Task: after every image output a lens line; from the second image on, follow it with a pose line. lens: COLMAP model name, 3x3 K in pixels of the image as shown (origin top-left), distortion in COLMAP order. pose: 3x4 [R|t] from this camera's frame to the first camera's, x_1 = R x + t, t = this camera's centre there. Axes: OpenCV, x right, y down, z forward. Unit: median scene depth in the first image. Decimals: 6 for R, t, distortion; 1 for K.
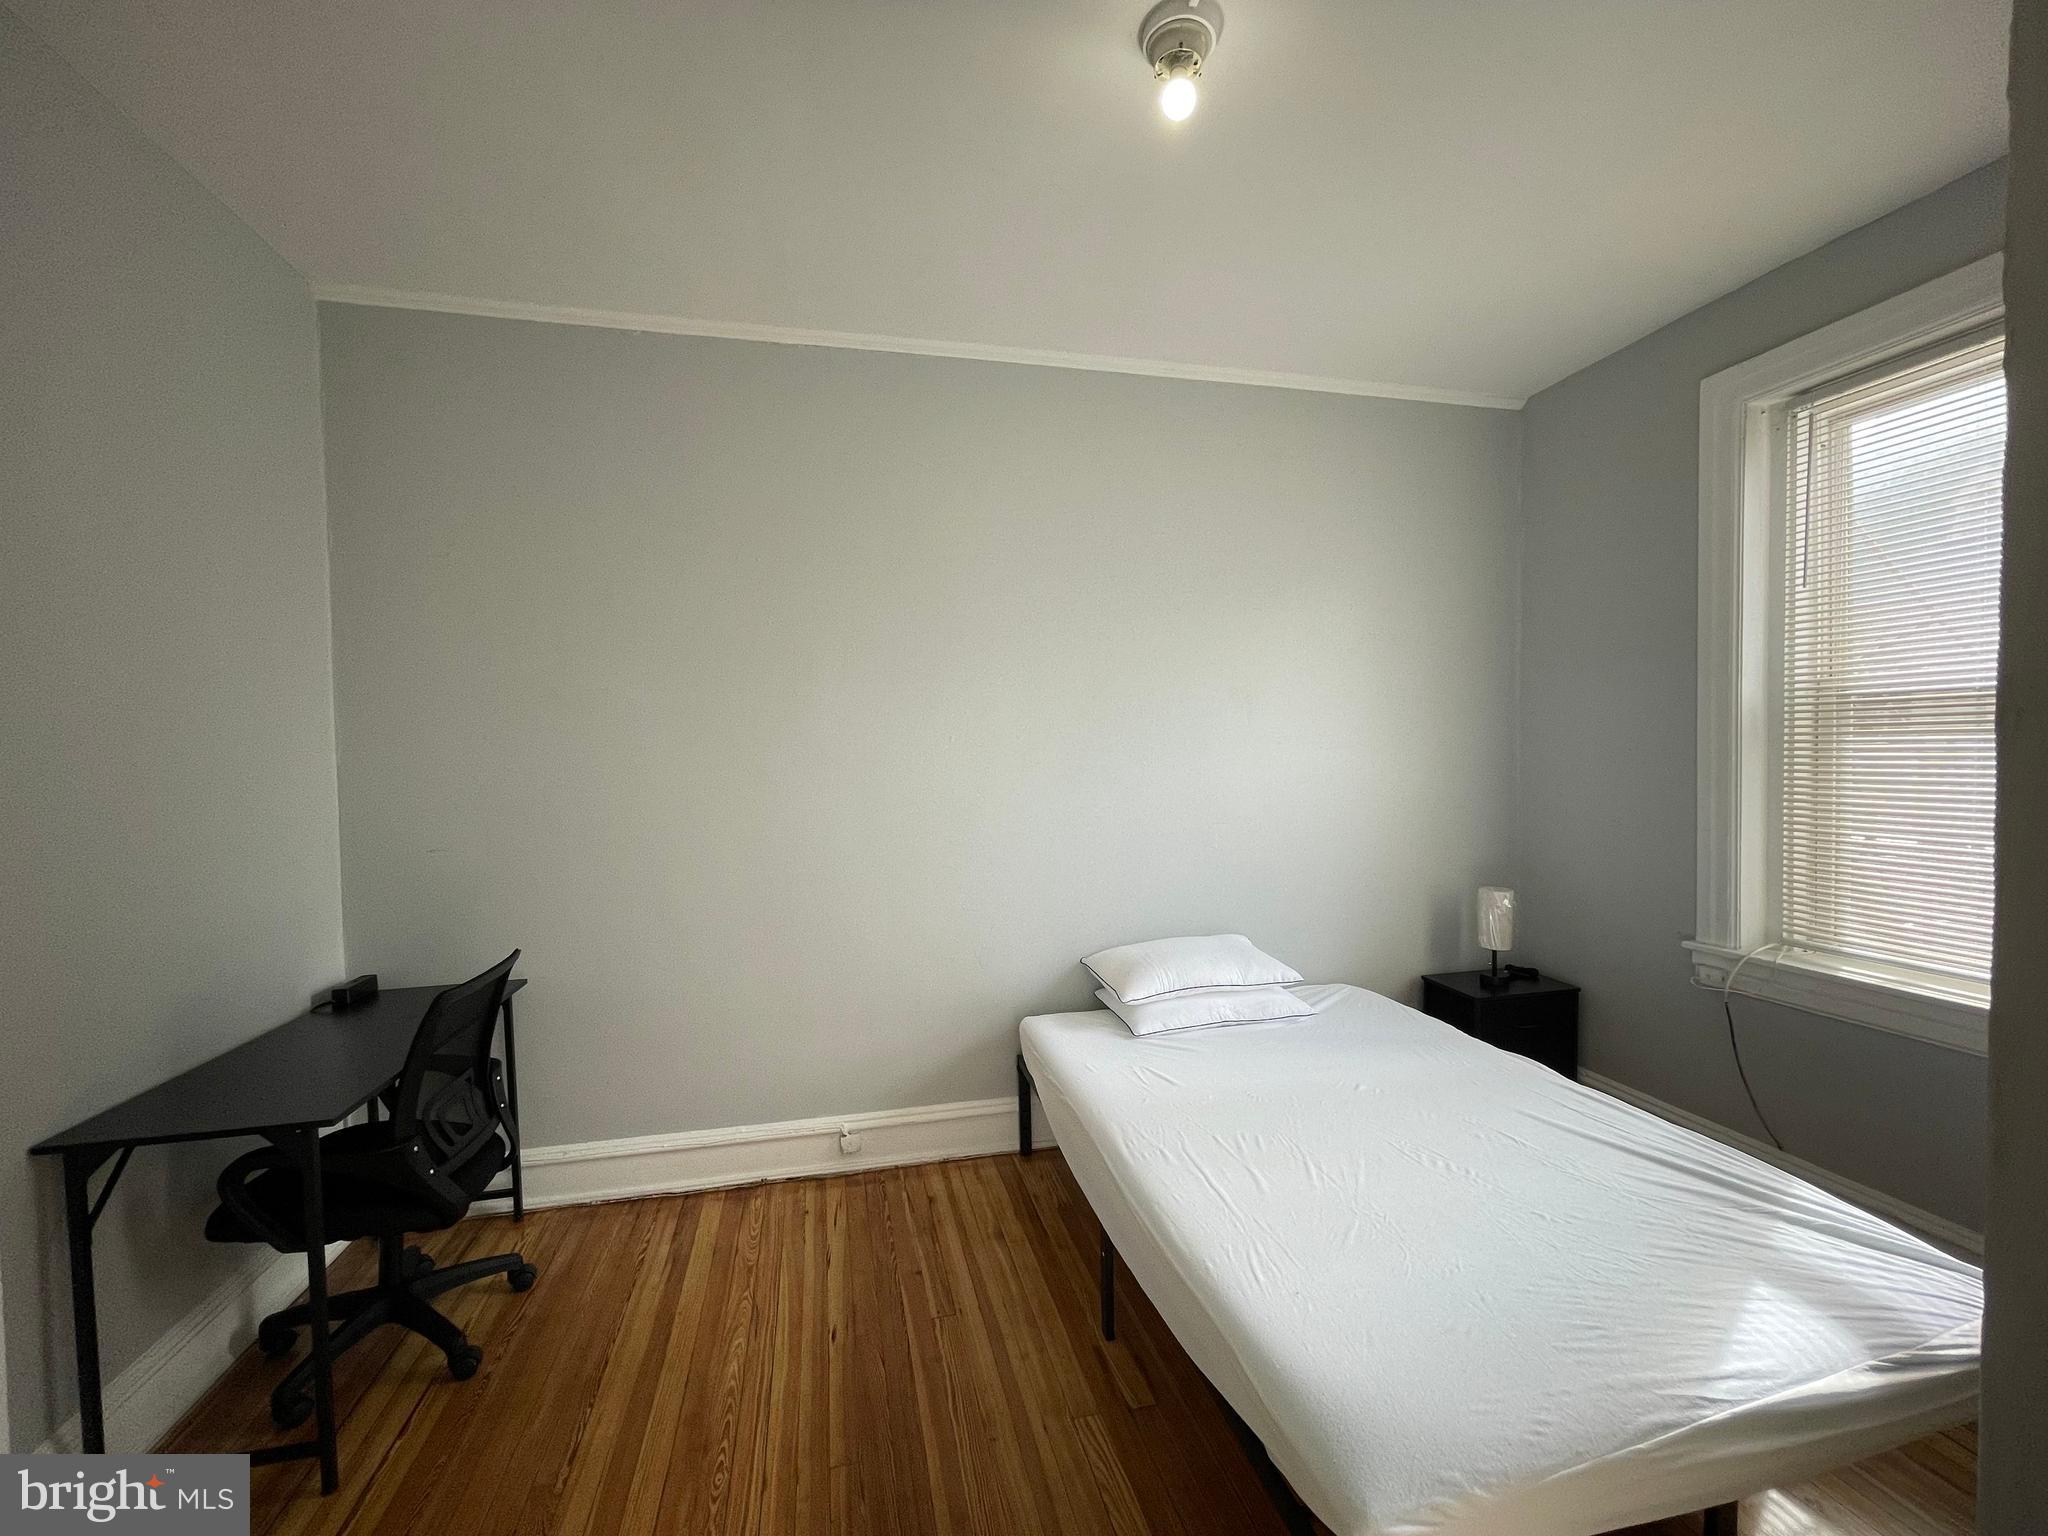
lens RADIAL K [[833.1, 0, 1016.5], [0, 833.1, 767.0], [0, 0, 1]] dist [-0.001648, 0.003452]
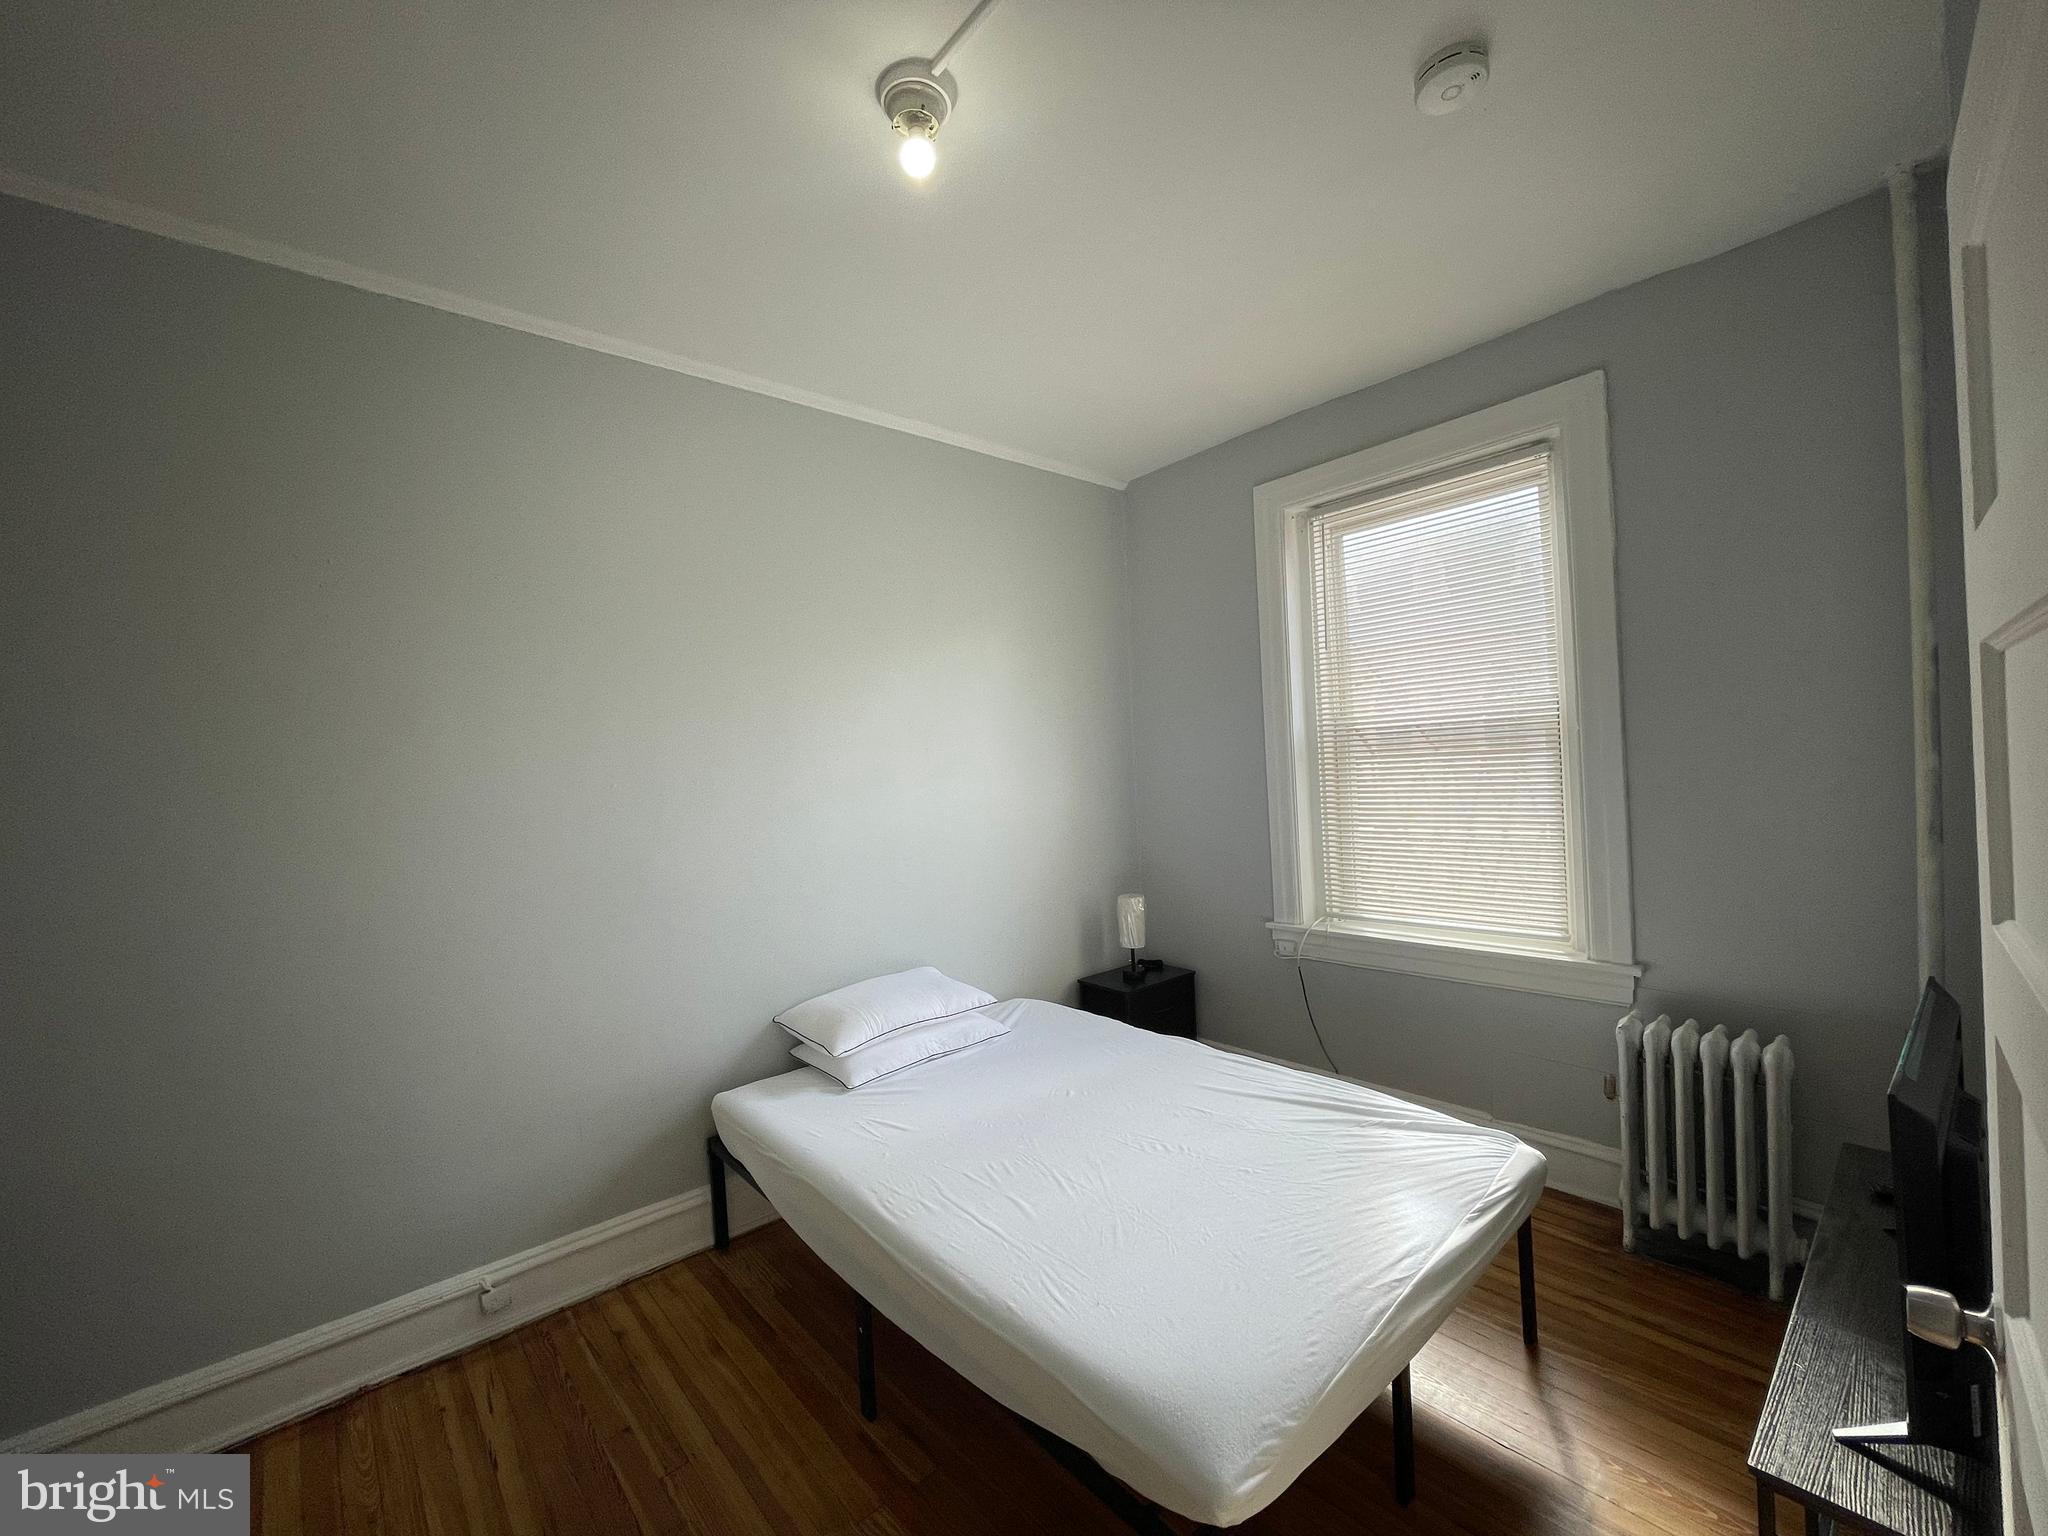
lens RADIAL K [[833.1, 0, 1016.5], [0, 833.1, 767.0], [0, 0, 1]] dist [-0.001648, 0.003452]
pose [[0.884326, -0.028834, 0.465979, -0.124747], [0.045611, 0.998652, -0.024765, -0.014638], [-0.464637, 0.043154, 0.884449, 0.045563]]
